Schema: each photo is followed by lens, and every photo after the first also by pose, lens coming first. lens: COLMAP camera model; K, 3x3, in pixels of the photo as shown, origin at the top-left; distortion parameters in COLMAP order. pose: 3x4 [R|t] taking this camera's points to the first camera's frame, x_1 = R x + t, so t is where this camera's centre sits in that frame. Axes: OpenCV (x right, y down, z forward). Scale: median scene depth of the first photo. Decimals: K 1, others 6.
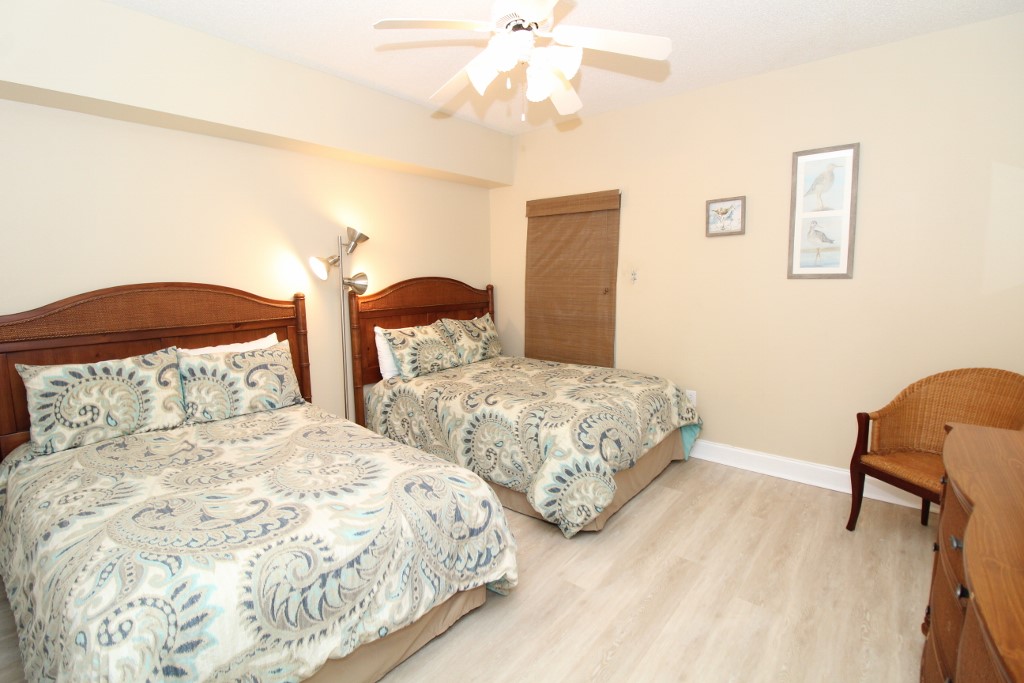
lens RADIAL K [[475.3, 0, 510.4], [0, 475.3, 329.0], [0, 0, 1]] dist [-0.002855, -0.011992]
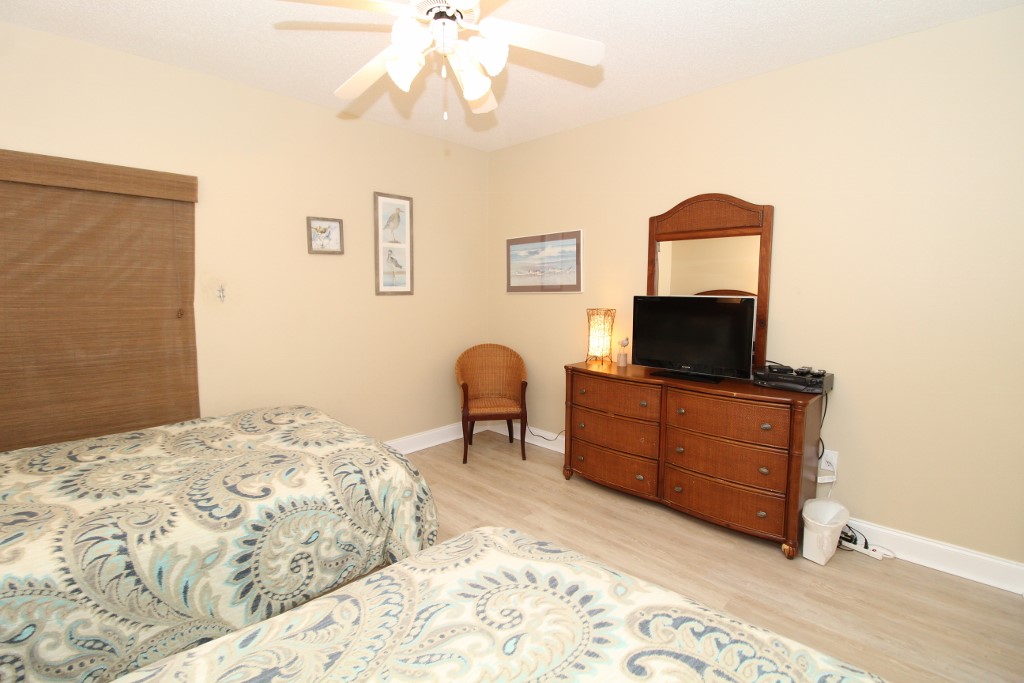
lens RADIAL K [[475.3, 0, 510.4], [0, 475.3, 329.0], [0, 0, 1]] dist [-0.002855, -0.011992]
pose [[0.068552, -0.073146, 0.994962, -0.621353], [0.108658, 0.991923, 0.065436, -0.065075], [-0.991713, 0.103624, 0.075946, 0.599534]]
